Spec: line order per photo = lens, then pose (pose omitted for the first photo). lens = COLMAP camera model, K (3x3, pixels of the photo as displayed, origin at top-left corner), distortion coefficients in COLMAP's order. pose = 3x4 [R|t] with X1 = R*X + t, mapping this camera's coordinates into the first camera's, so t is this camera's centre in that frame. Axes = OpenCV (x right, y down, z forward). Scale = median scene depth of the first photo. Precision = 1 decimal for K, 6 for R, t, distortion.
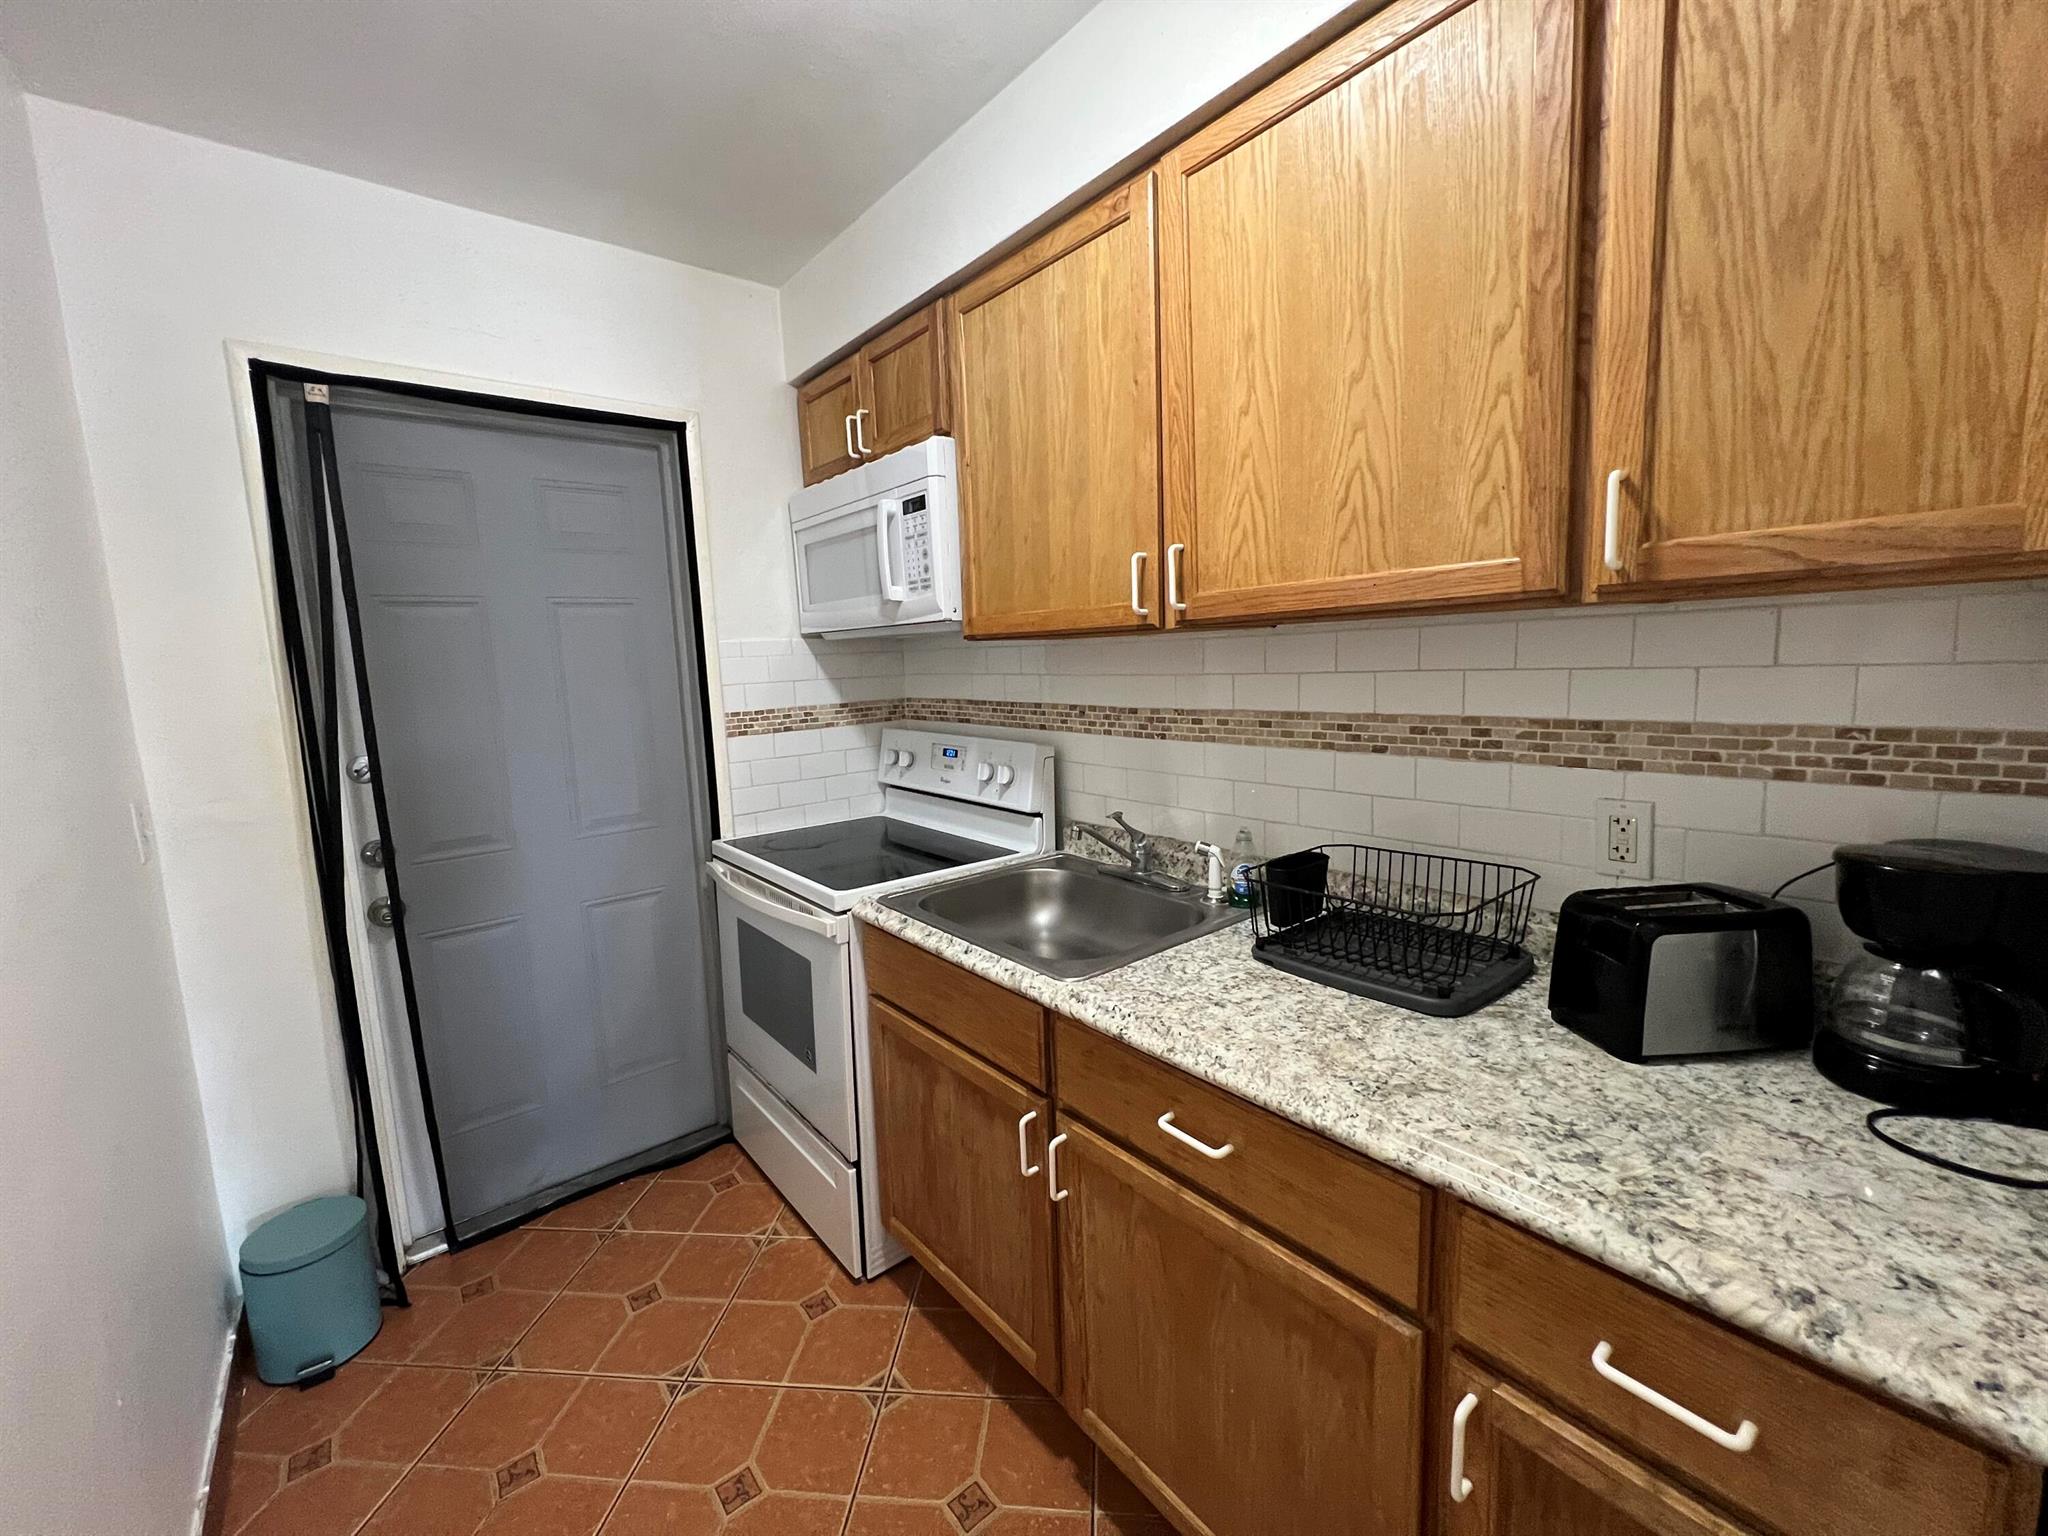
lens RADIAL K [[822.1, 0, 1024.3], [0, 822.1, 766.6], [0, 0, 1]] dist [-0.002419, 0.000222]
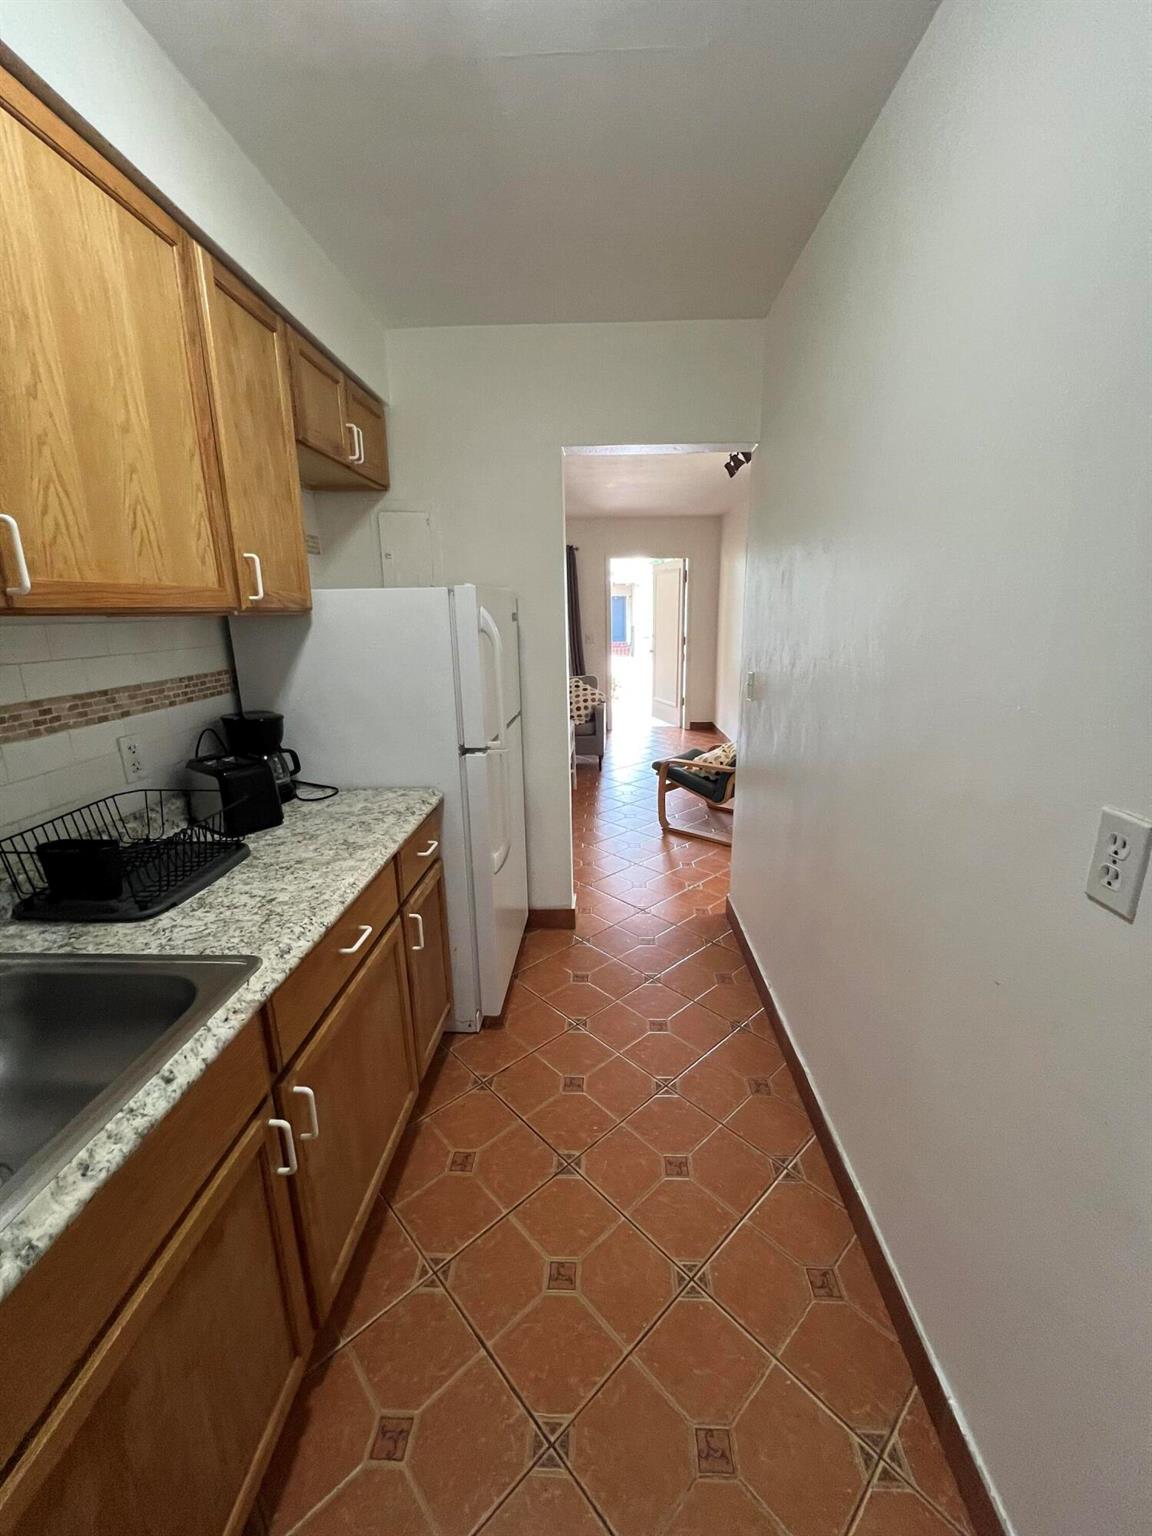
lens RADIAL K [[616.5, 0, 577.9], [0, 616.5, 769.8], [0, 0, 1]] dist [-0.002419, 0.000222]
pose [[-0.744715, -0.116464, 0.657142, -0.785980], [0.132739, 0.939135, 0.316869, -0.169490], [-0.654048, 0.323206, -0.683929, 1.292769]]
